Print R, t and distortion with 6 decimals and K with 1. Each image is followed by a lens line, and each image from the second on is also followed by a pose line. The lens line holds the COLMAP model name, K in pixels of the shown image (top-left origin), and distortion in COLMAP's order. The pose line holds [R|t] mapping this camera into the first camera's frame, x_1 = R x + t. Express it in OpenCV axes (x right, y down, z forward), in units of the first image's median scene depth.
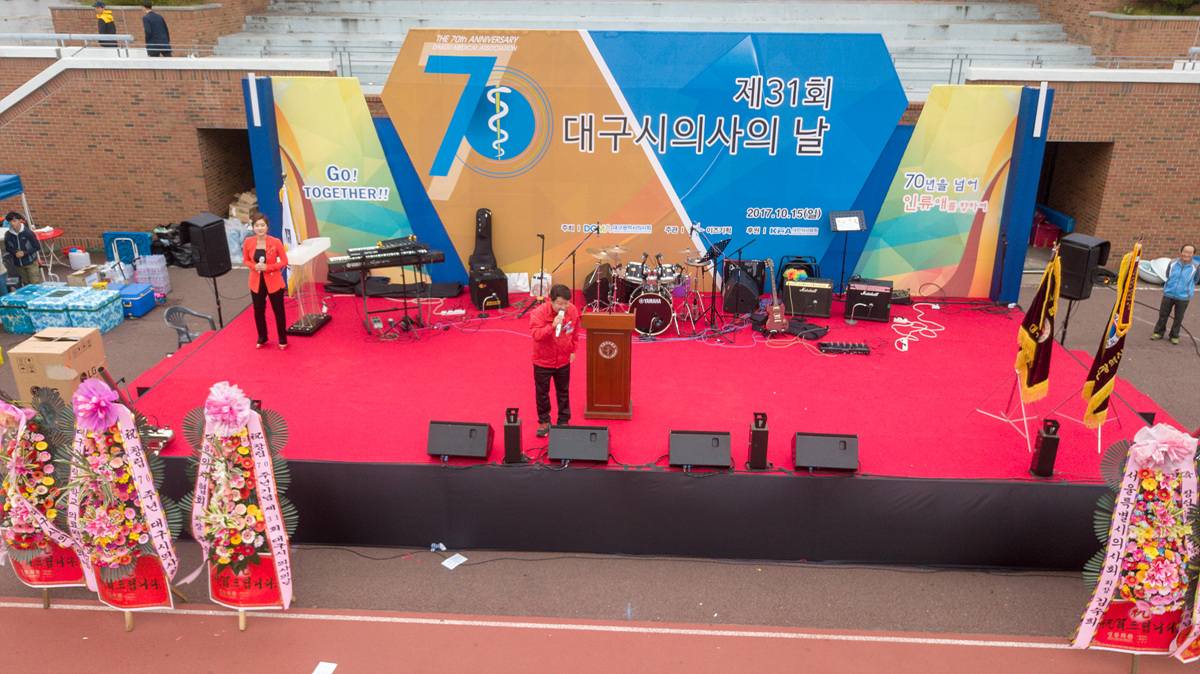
lens RADIAL K [[934.9, 0, 600.8], [0, 934.9, 338.2], [0, 0, 1]] dist [-0.004555, 0.007166]
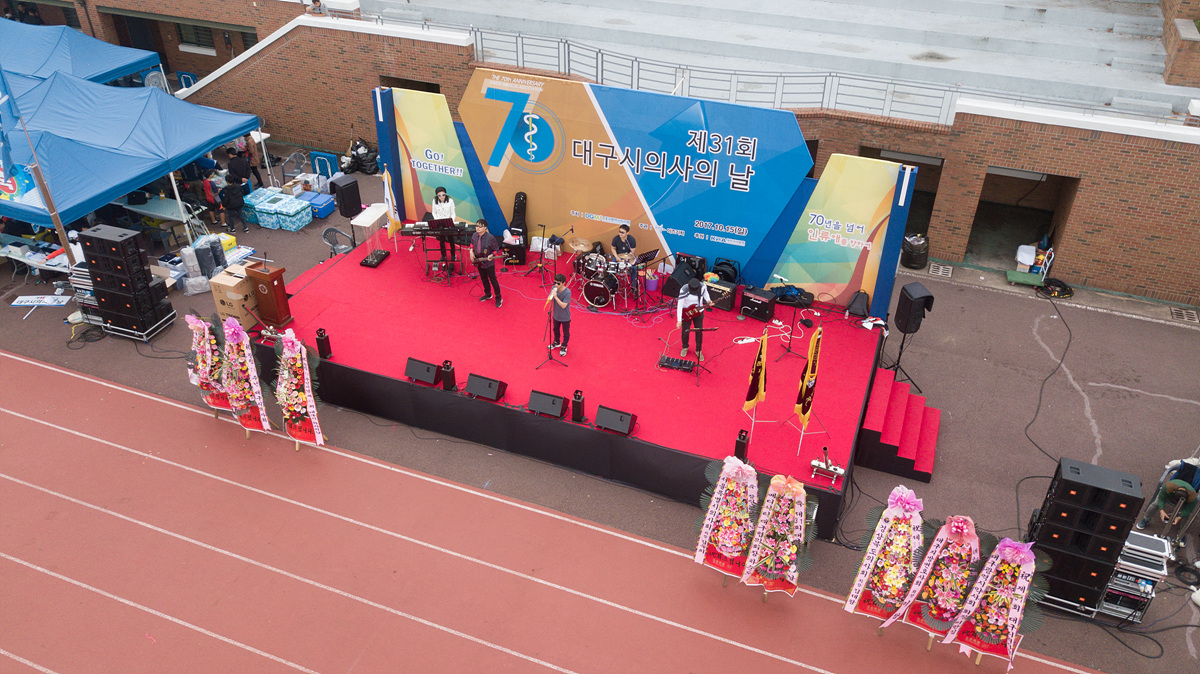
lens RADIAL K [[934.9, 0, 601.9], [0, 934.9, 340.7], [0, 0, 1]] dist [-0.004555, 0.007166]
pose [[0.947971, 0.180227, -0.262429, 0.431695], [-0.122081, 0.967102, 0.223179, -0.264657], [0.294018, -0.179530, 0.938788, -0.377294]]
